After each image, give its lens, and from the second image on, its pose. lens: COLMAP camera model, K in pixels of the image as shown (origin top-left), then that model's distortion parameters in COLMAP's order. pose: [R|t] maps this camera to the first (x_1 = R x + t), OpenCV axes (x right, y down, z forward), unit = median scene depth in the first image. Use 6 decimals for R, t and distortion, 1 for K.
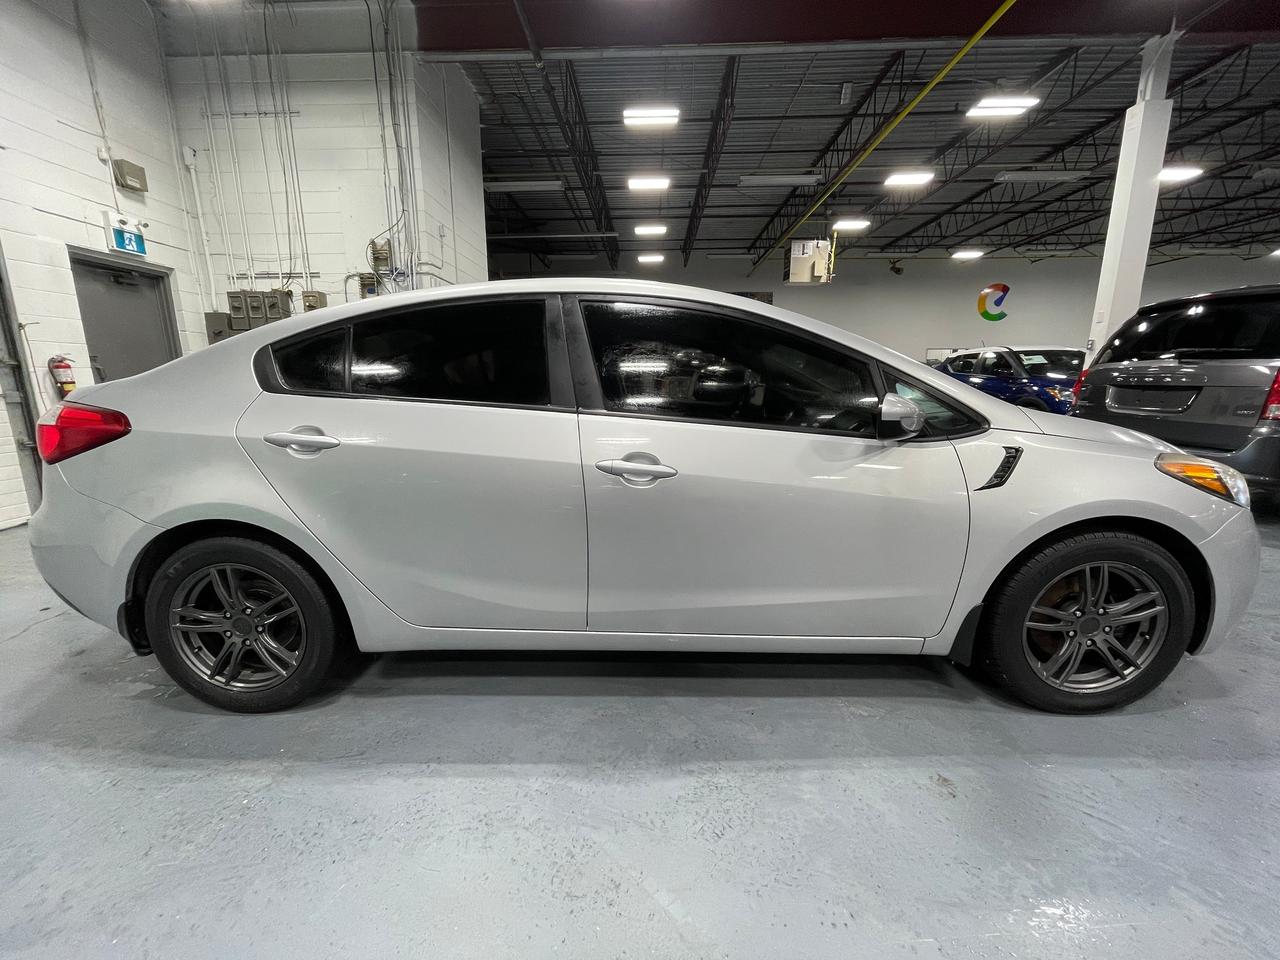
lens RADIAL K [[511.6, 0, 640.0], [0, 511.6, 480.0], [0, 0, 1]] dist [-0.003972, -0.000088]
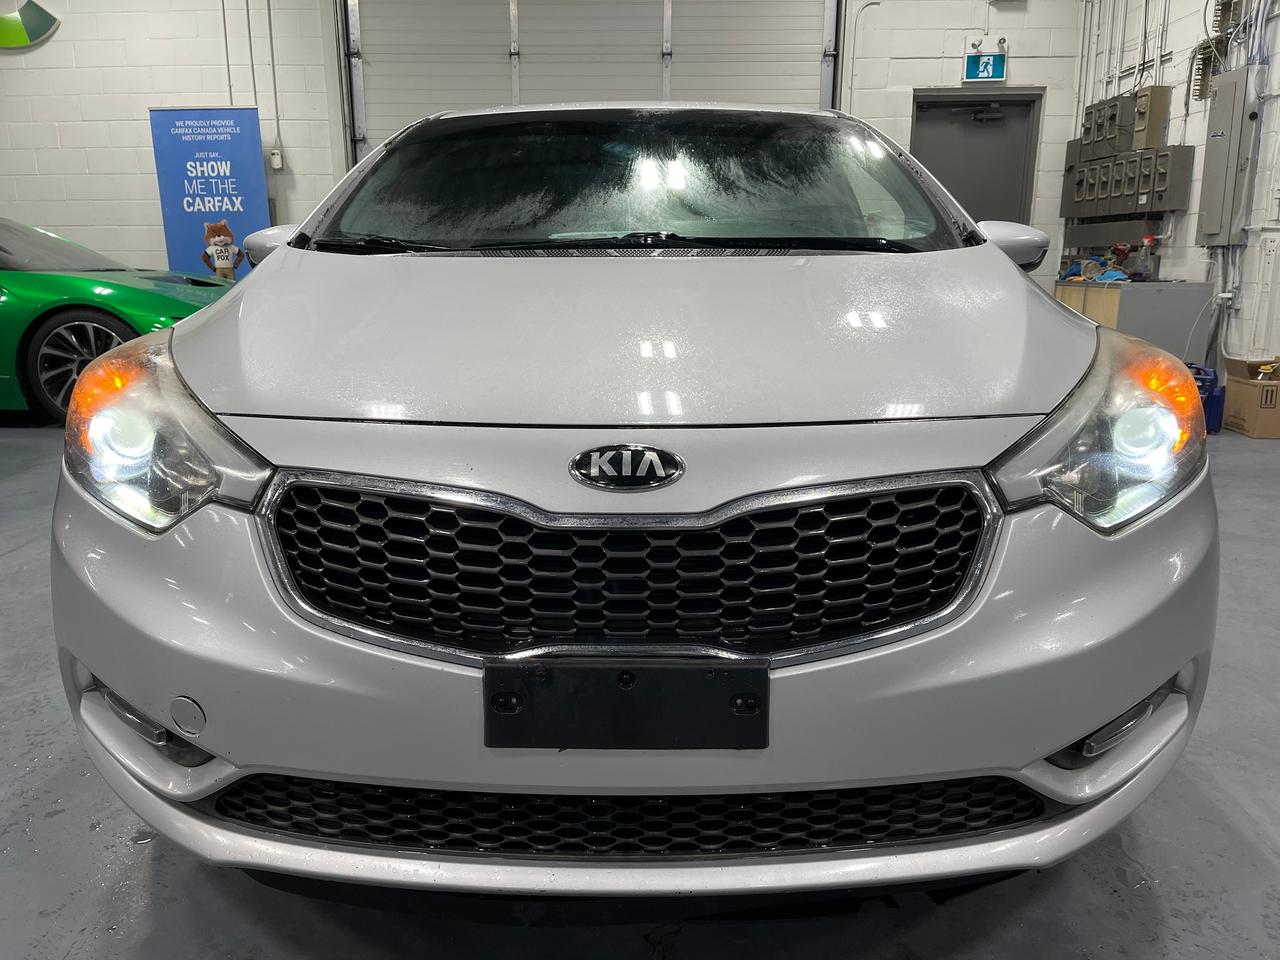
lens RADIAL K [[979.1, 0, 640.0], [0, 979.1, 480.0], [0, 0, 1]] dist [0.039281, -0.084578]
pose [[0.009241, 0.224136, -0.974514, 0.640587], [-0.185854, 0.957960, 0.218567, -0.071012], [0.982534, 0.179097, 0.050510, 0.467635]]
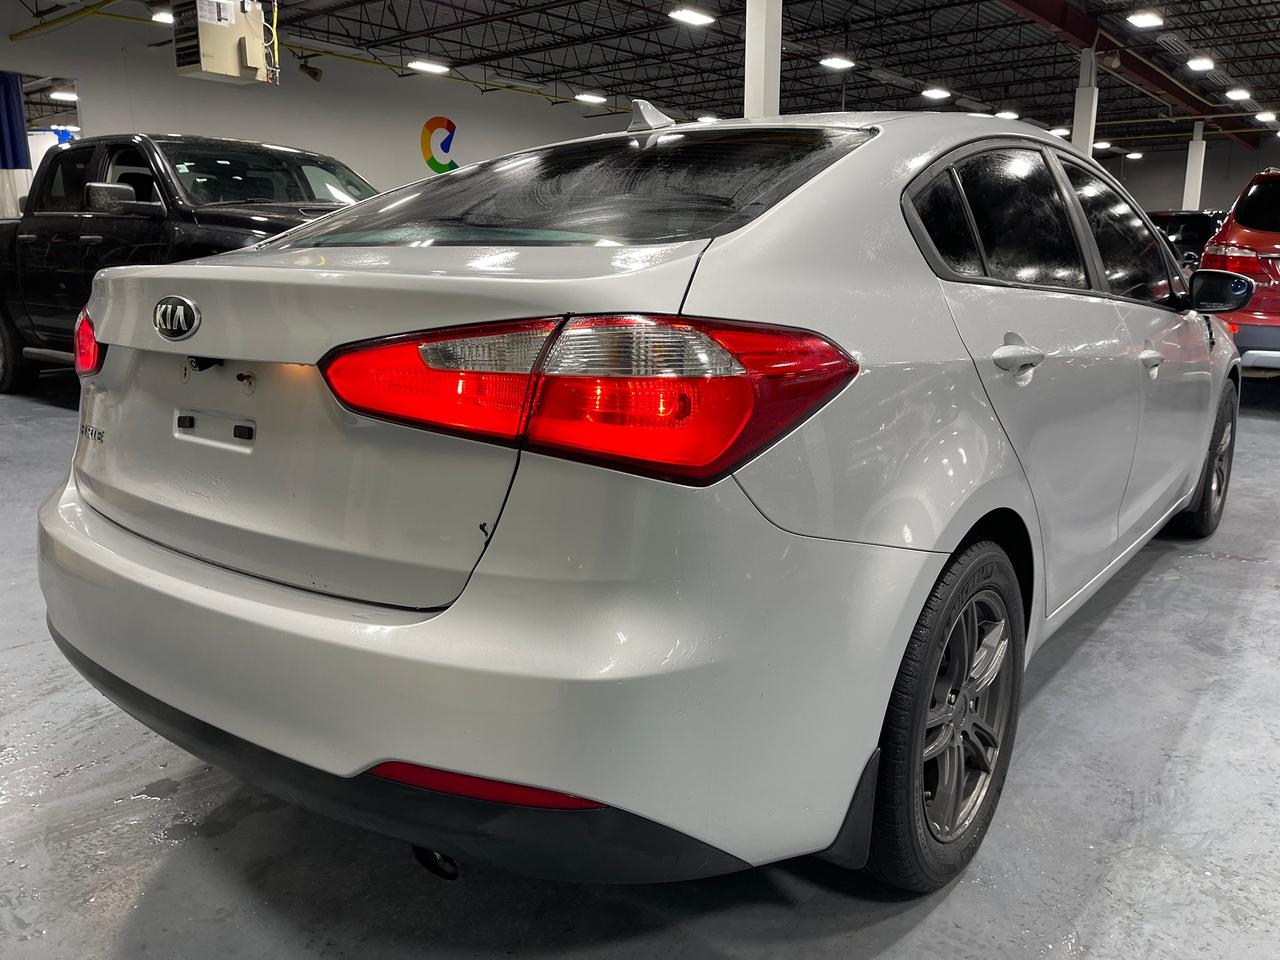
lens RADIAL K [[943.8, 0, 640.0], [0, 943.8, 480.0], [0, 0, 1]] dist [0.088595, -0.106097]
pose [[0.603349, -0.177251, 0.777530, -0.559202], [0.156113, 0.982374, 0.102808, -0.038574], [-0.782048, 0.059353, 0.620385, 0.198095]]
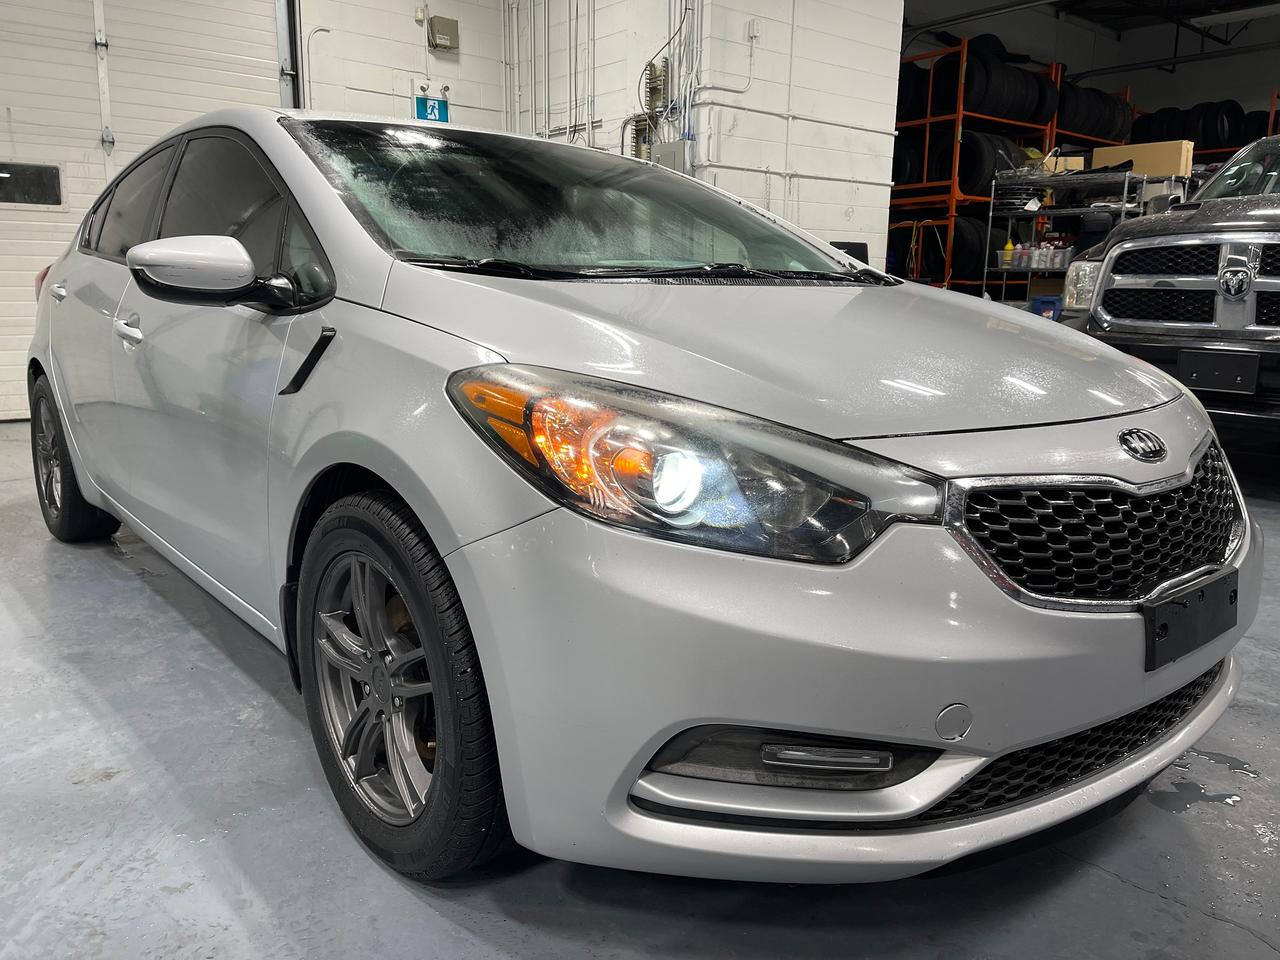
lens RADIAL K [[943.8, 0, 640.0], [0, 943.8, 480.0], [0, 0, 1]] dist [0.088595, -0.106097]
pose [[0.665357, 0.161209, -0.728911, 0.534481], [-0.157559, 0.984736, 0.073966, -0.010320], [0.729709, 0.065633, 0.680601, 0.158830]]
